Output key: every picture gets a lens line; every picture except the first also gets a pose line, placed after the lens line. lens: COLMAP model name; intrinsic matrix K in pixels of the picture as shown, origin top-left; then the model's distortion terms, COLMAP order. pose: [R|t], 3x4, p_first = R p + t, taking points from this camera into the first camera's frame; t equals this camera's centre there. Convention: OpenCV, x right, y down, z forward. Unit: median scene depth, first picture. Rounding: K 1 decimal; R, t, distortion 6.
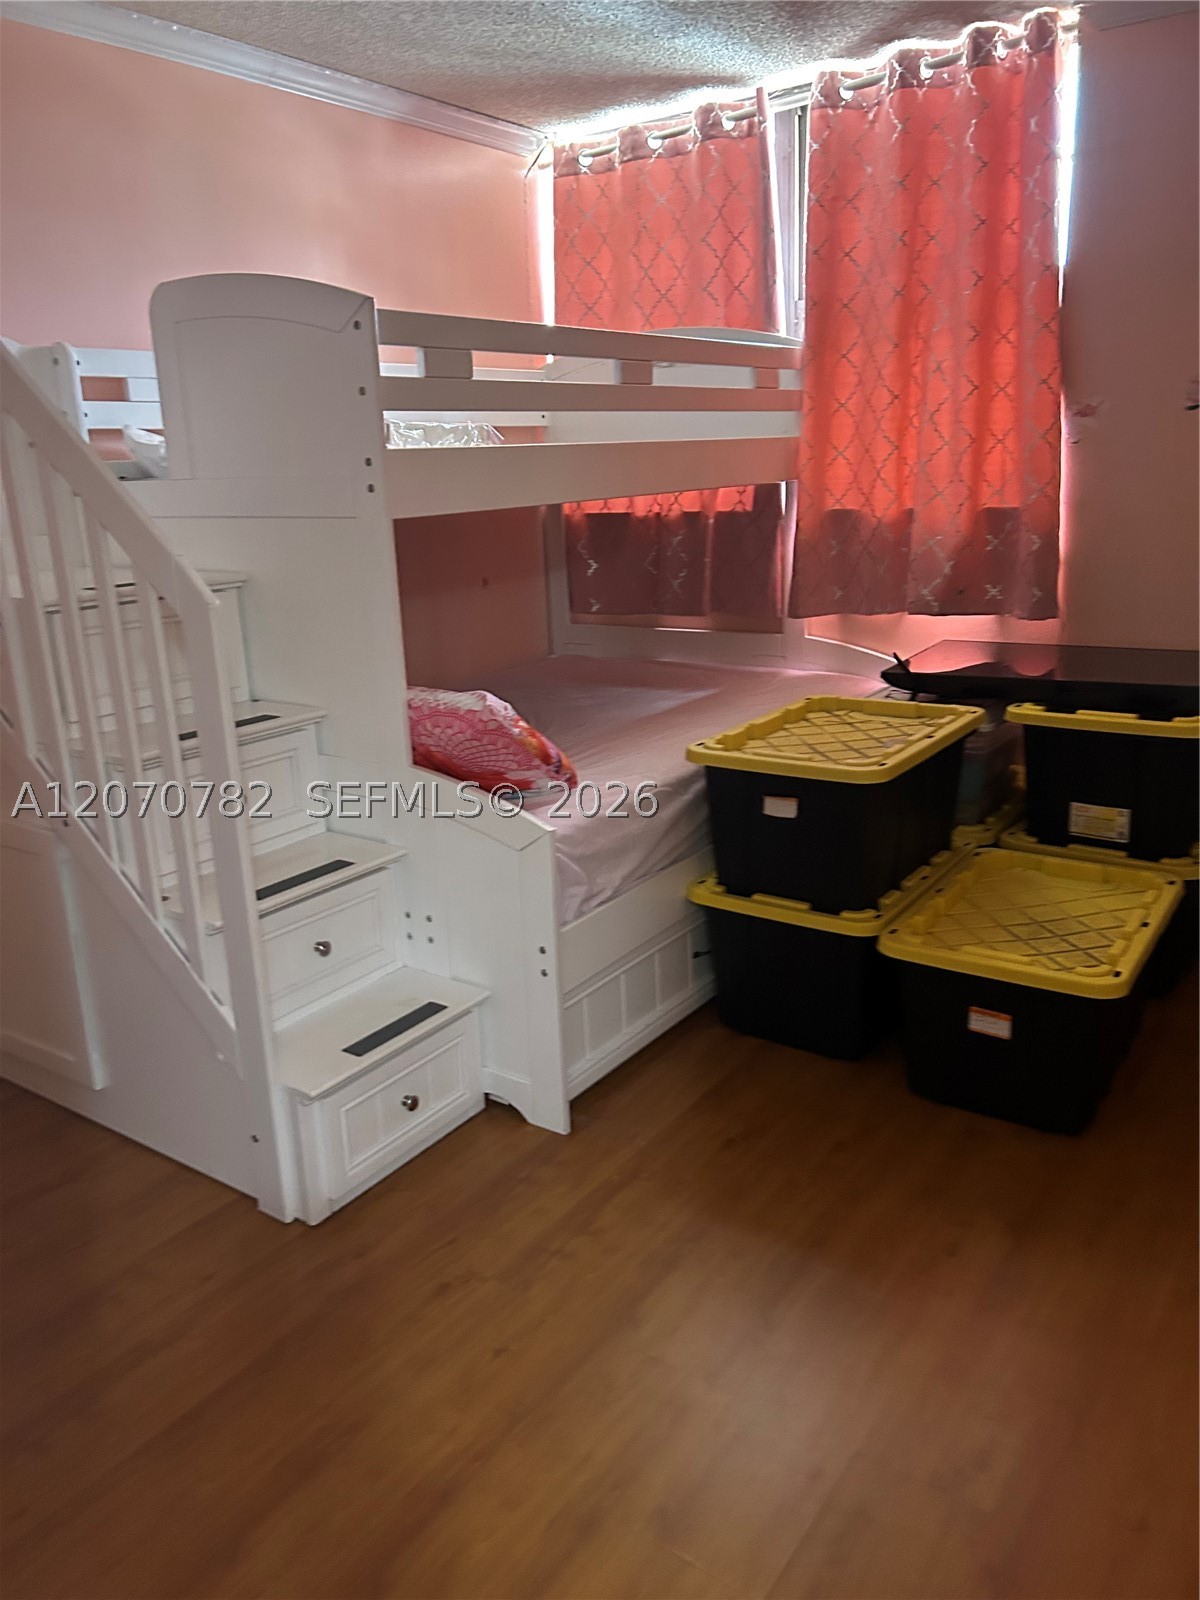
lens RADIAL K [[1177.7, 0, 599.6], [0, 1177.7, 795.8], [0, 0, 1]] dist [0.031978, -0.048928]
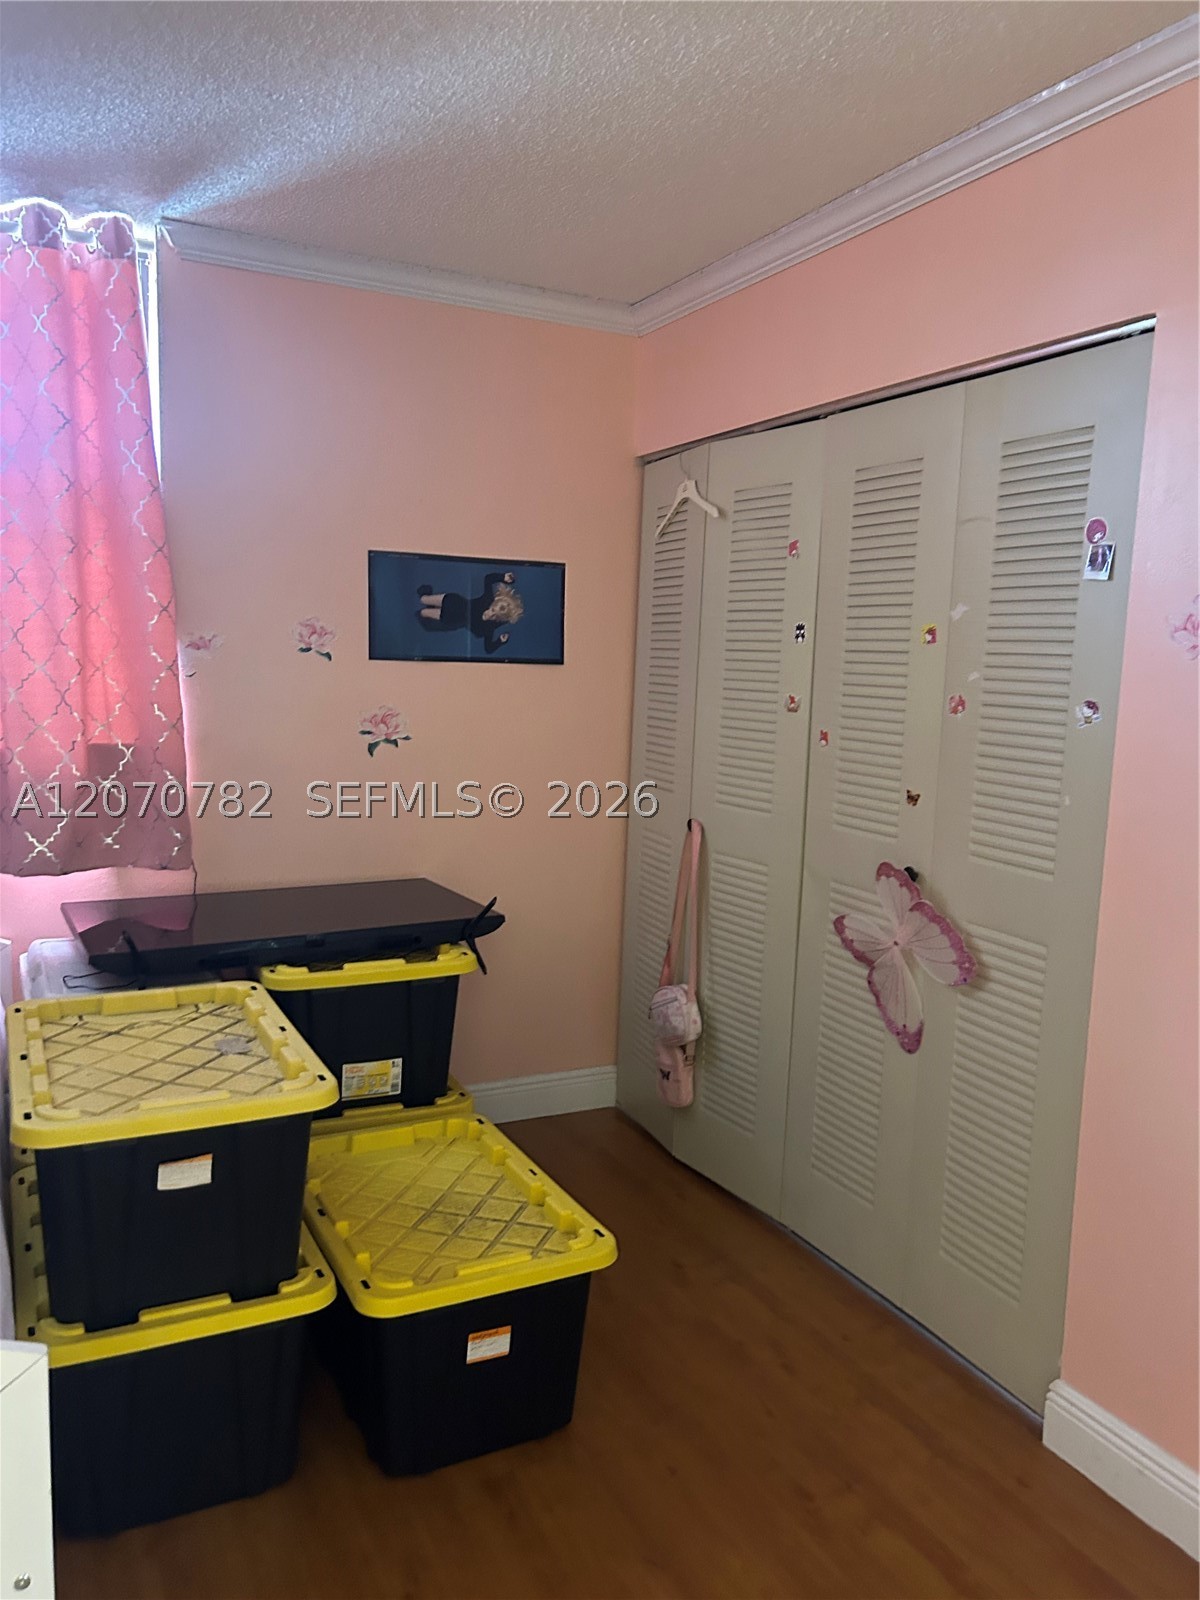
lens RADIAL K [[1177.7, 0, 596.0], [0, 1177.7, 803.1], [0, 0, 1]] dist [0.031978, -0.048928]
pose [[0.476016, -0.048026, 0.878124, -0.303448], [0.194052, 0.979632, -0.051615, -0.110117], [-0.857760, 0.194971, 0.475641, 0.368695]]
